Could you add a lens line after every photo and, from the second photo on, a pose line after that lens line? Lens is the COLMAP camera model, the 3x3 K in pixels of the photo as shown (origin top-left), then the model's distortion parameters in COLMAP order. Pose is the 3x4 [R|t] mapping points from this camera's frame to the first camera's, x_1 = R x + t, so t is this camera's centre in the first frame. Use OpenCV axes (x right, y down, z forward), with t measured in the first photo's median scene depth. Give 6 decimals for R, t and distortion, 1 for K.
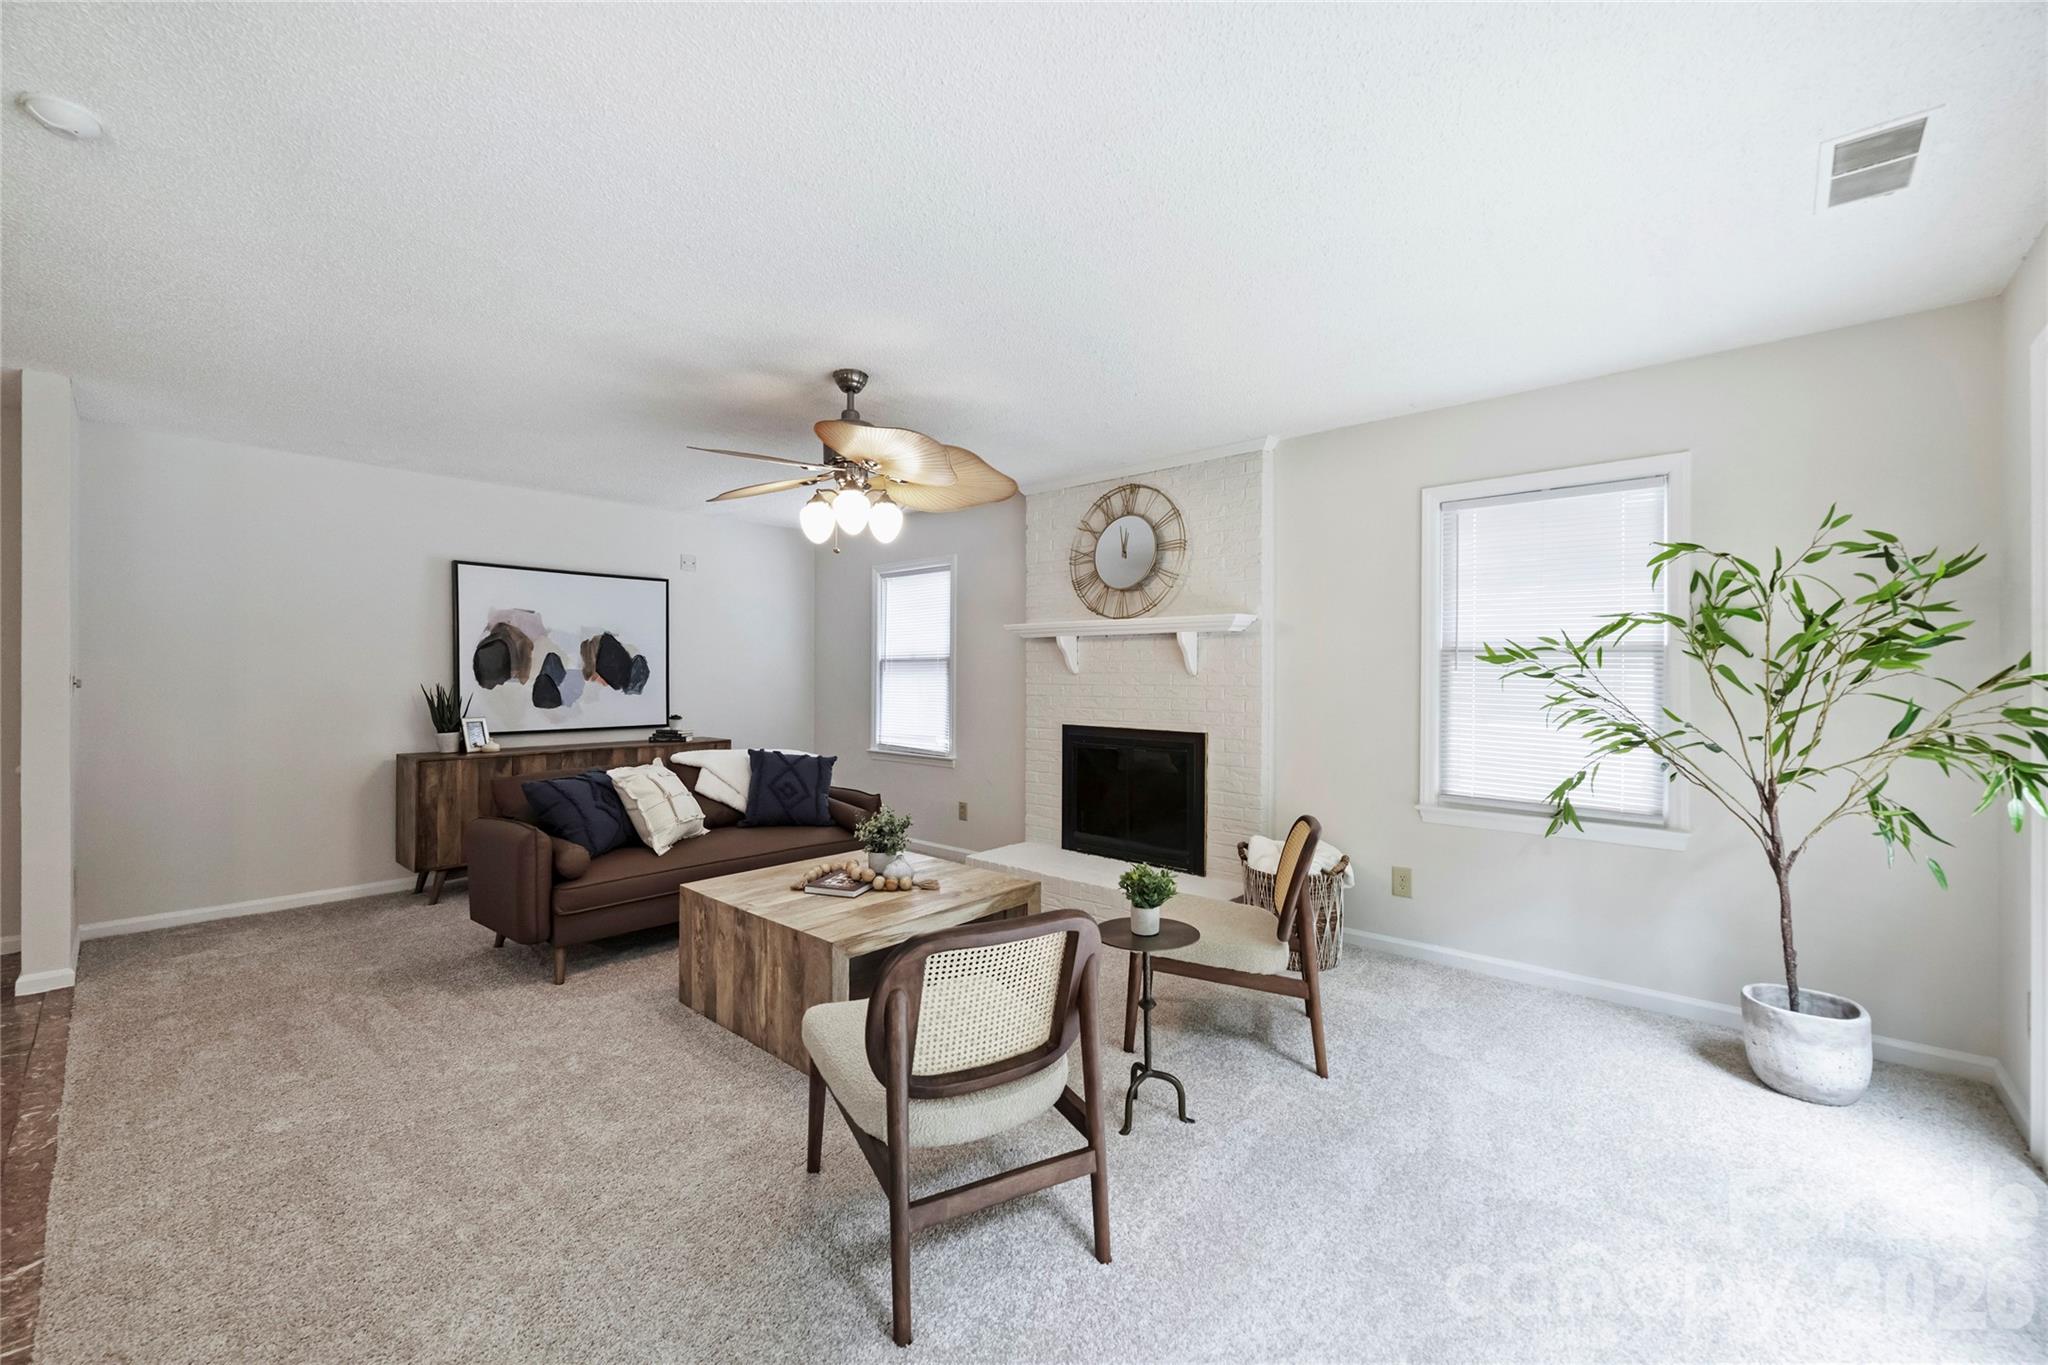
lens RADIAL K [[837.3, 0, 1017.1], [0, 837.3, 676.4], [0, 0, 1]] dist [-0.001542, -0.000535]
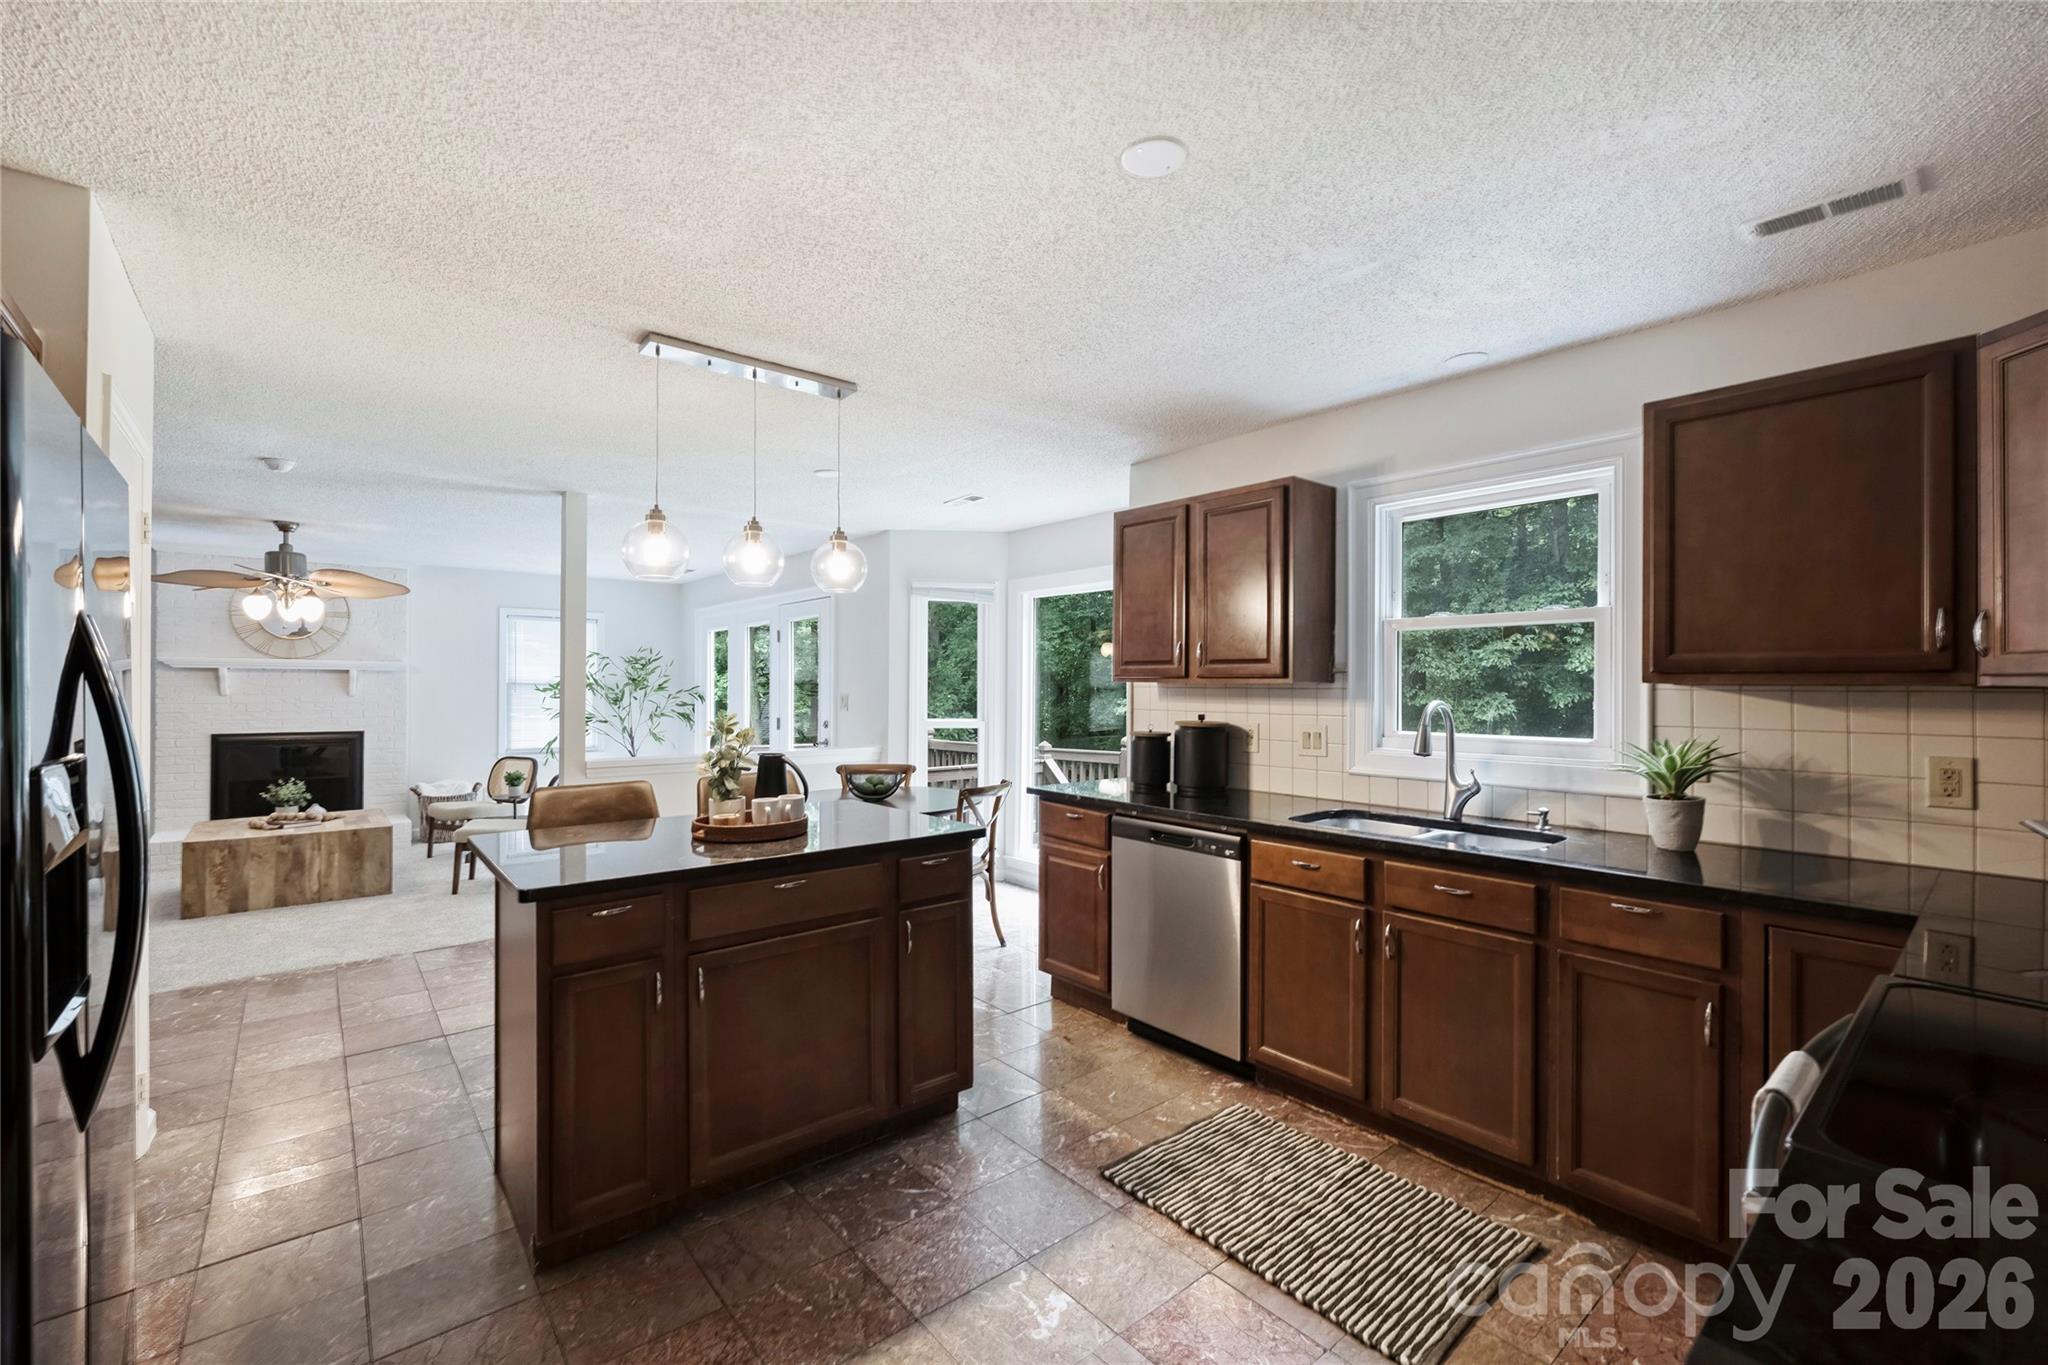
lens RADIAL K [[870.2, 0, 1035.2], [0, 870.2, 683.1], [0, 0, 1]] dist [-0.001186, 0.000249]
pose [[0.138928, -0.002046, 0.990300, -1.719729], [-0.004862, 0.999984, 0.002748, -0.049796], [-0.990291, -0.005196, 0.138916, -0.734955]]
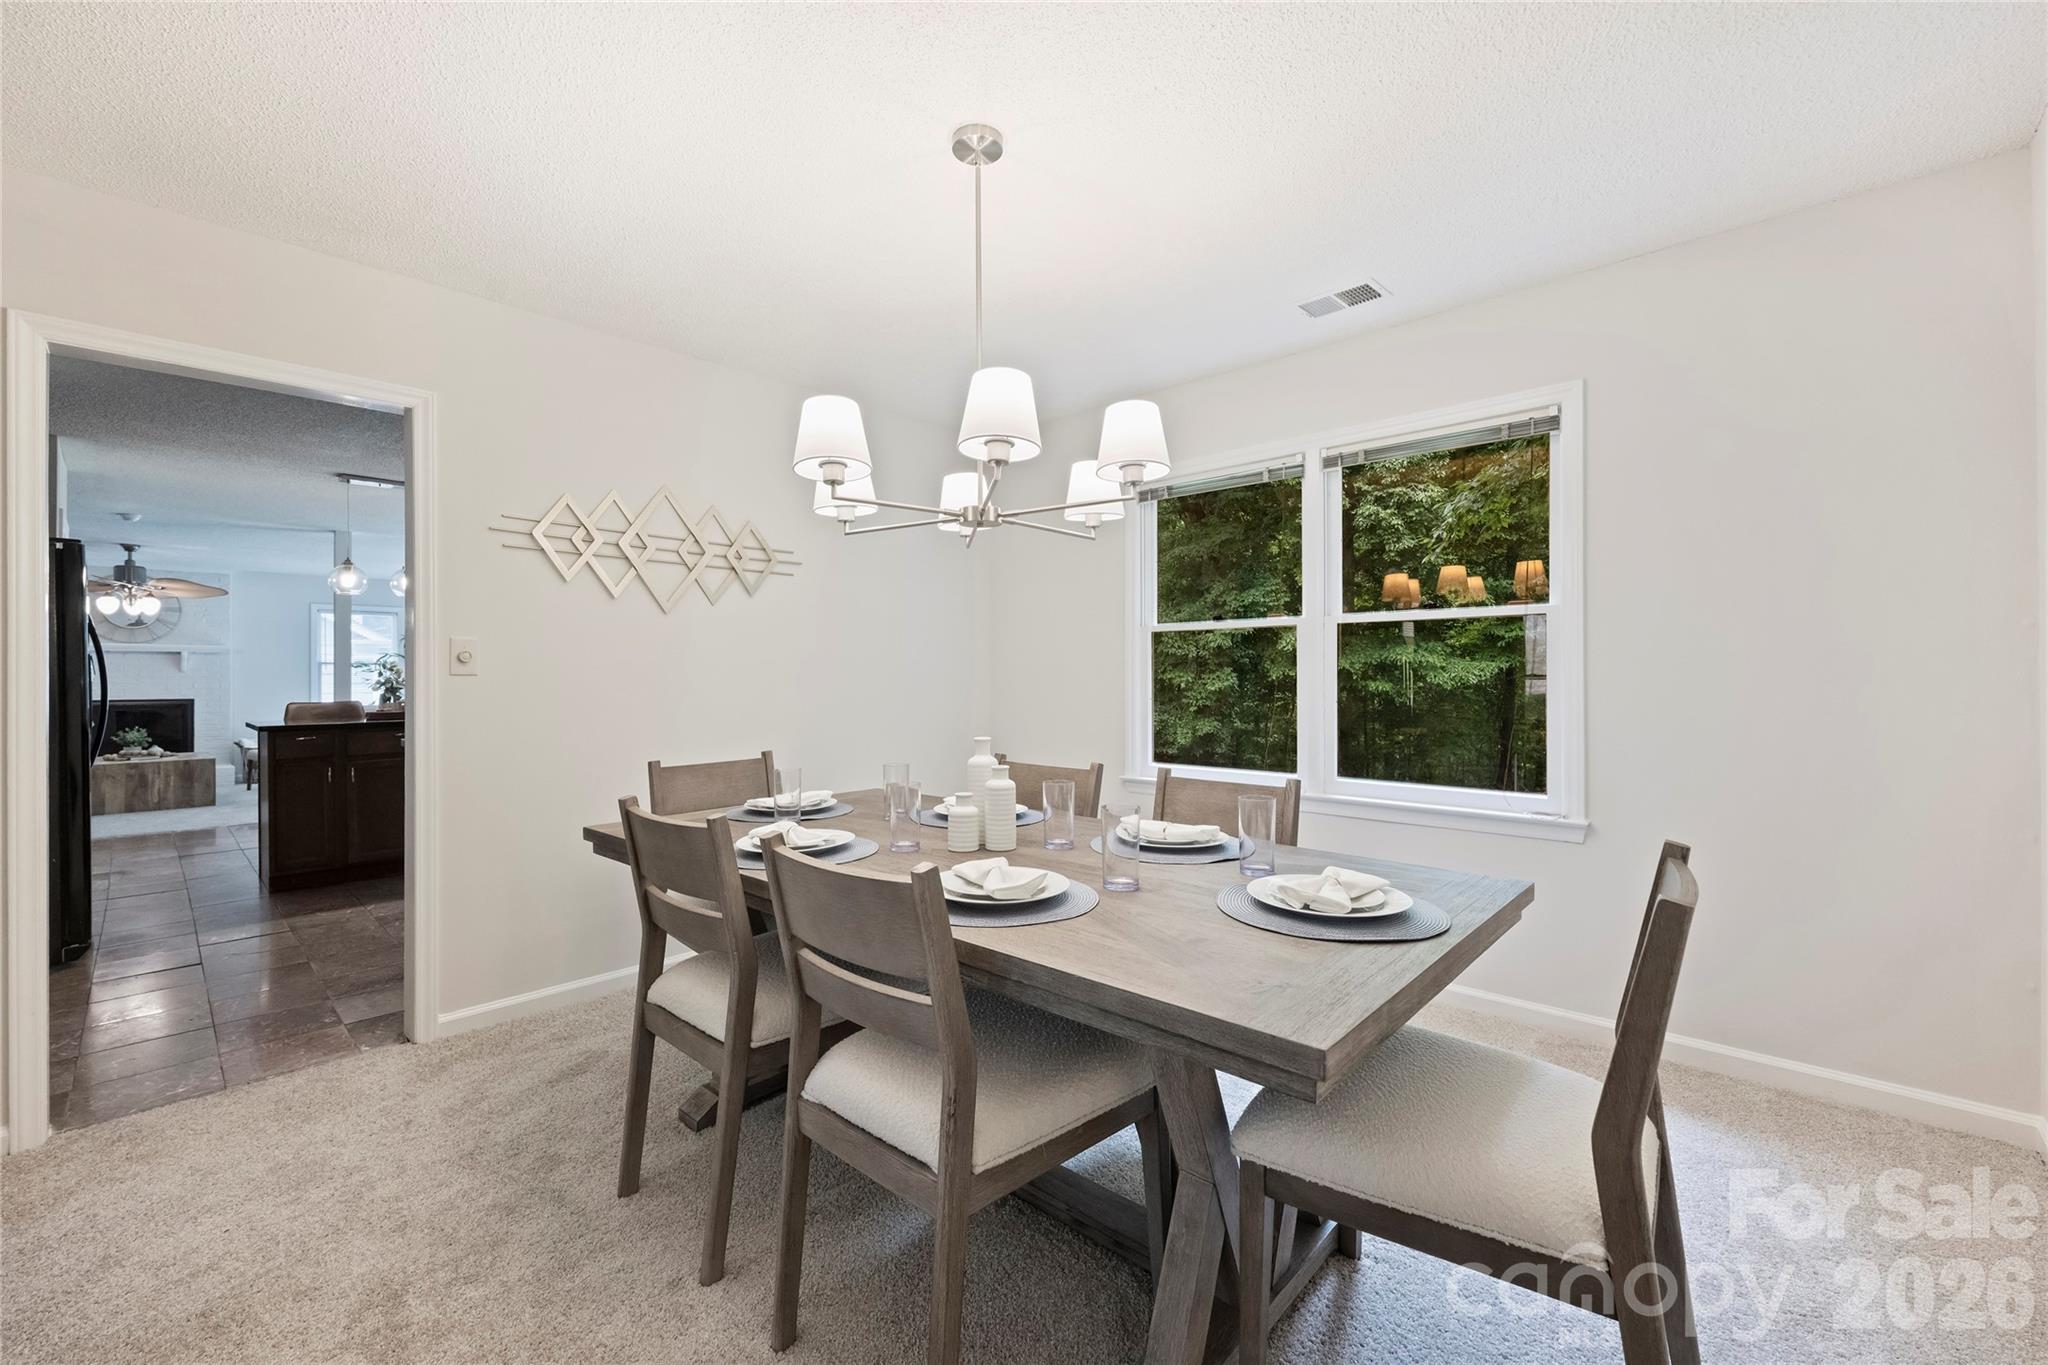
lens RADIAL K [[837.3, 0, 1023.9], [0, 837.3, 667.6], [0, 0, 1]] dist [-0.001542, -0.000535]
pose [[0.018375, -0.000027, 0.999831, -2.519090], [0.007026, 0.999975, -0.000102, 0.005673], [-0.999806, 0.007027, 0.018375, -1.574672]]
